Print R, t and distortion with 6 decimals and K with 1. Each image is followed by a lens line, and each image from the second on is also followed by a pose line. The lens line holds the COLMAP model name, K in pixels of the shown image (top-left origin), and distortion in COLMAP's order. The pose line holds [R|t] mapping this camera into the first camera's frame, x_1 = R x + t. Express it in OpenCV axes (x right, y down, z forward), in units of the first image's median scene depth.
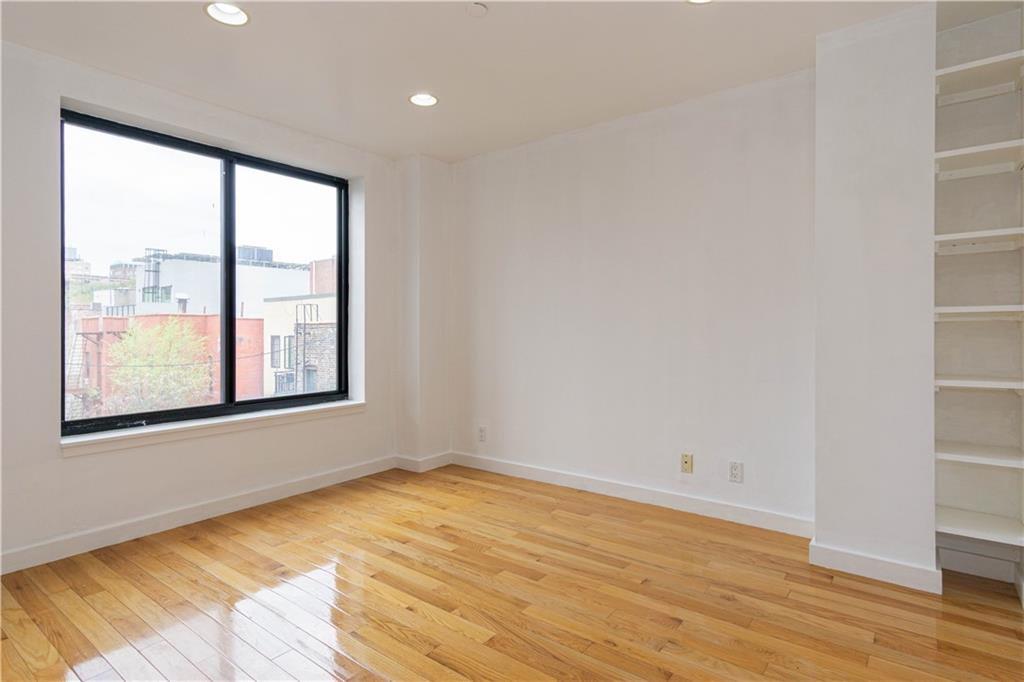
lens RADIAL K [[542.3, 0, 512.0], [0, 542.3, 341.0], [0, 0, 1]] dist [0.006620, 0.001872]
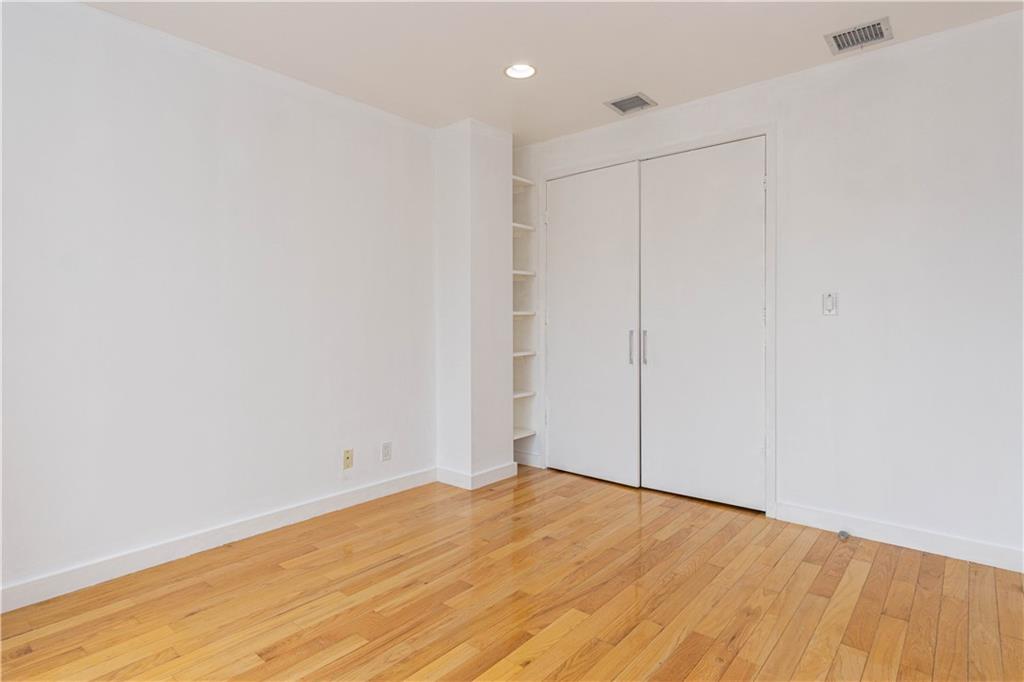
lens RADIAL K [[542.3, 0, 512.0], [0, 542.3, 341.0], [0, 0, 1]] dist [0.006620, 0.001872]
pose [[0.041301, -0.026494, 0.998795, -0.806436], [0.032228, 0.999164, 0.025171, -0.008287], [-0.998627, 0.031150, 0.042120, 0.793732]]
